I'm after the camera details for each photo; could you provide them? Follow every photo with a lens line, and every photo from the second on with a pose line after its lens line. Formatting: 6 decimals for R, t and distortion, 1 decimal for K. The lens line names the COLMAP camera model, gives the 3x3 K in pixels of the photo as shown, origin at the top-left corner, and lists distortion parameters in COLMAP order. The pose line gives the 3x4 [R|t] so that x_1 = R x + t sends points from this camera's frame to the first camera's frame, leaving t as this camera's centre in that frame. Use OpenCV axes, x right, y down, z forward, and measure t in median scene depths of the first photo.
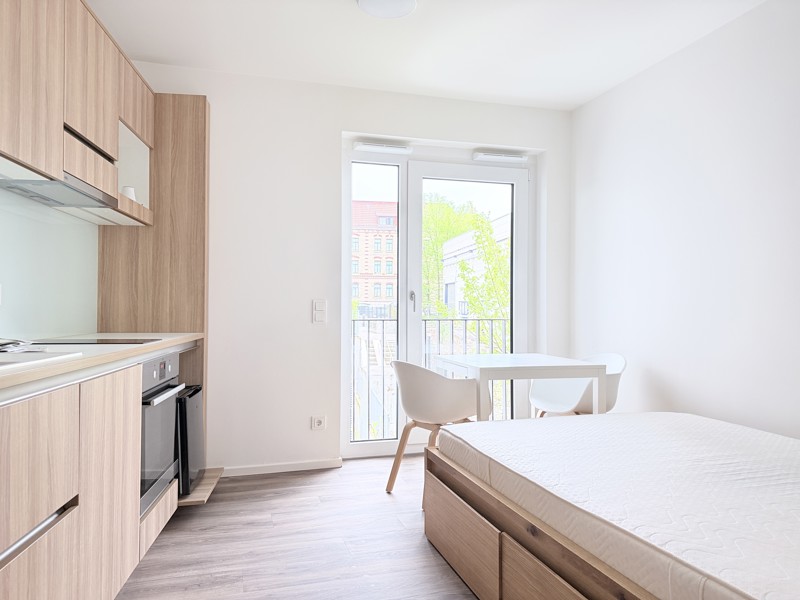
lens RADIAL K [[574.4, 0, 400.0], [0, 574.4, 300.0], [0, 0, 1]] dist [0.083782, -0.121879]
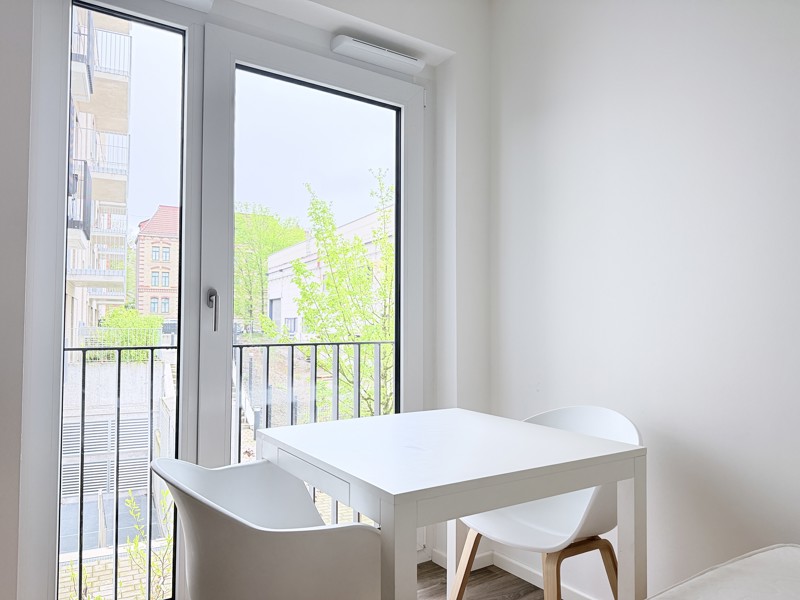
lens RADIAL K [[574.4, 0, 400.0], [0, 574.4, 300.0], [0, 0, 1]] dist [0.083782, -0.121879]
pose [[0.954813, 0.011752, 0.296976, 0.033995], [-0.002721, 0.999522, -0.030803, 0.011001], [-0.297196, 0.028603, 0.954388, 0.583912]]
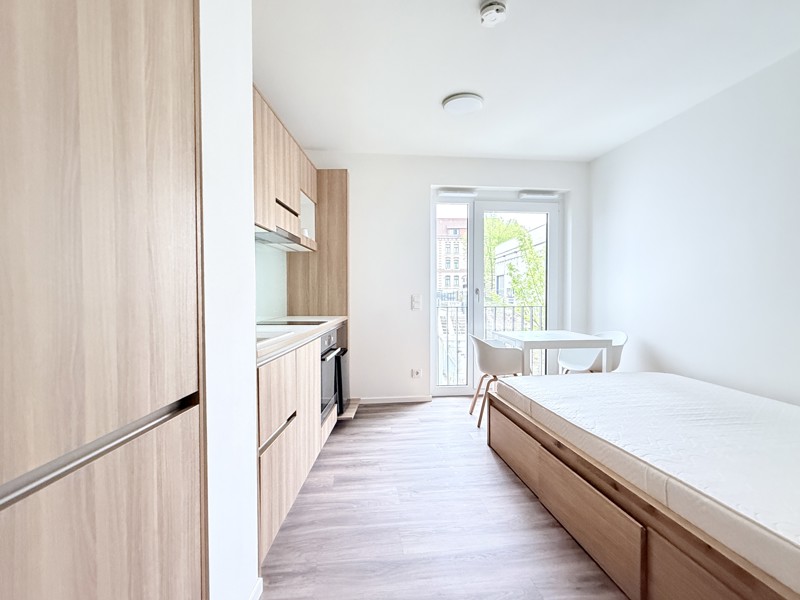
lens RADIAL K [[398.5, 0, 397.7], [0, 398.5, 302.8], [0, 0, 1]] dist [0.002546, 0.000416]
pose [[0.986539, -0.001196, -0.163520, -0.016071], [0.007549, 0.999240, 0.038236, -0.022847], [0.163350, -0.038955, 0.985799, -0.079143]]
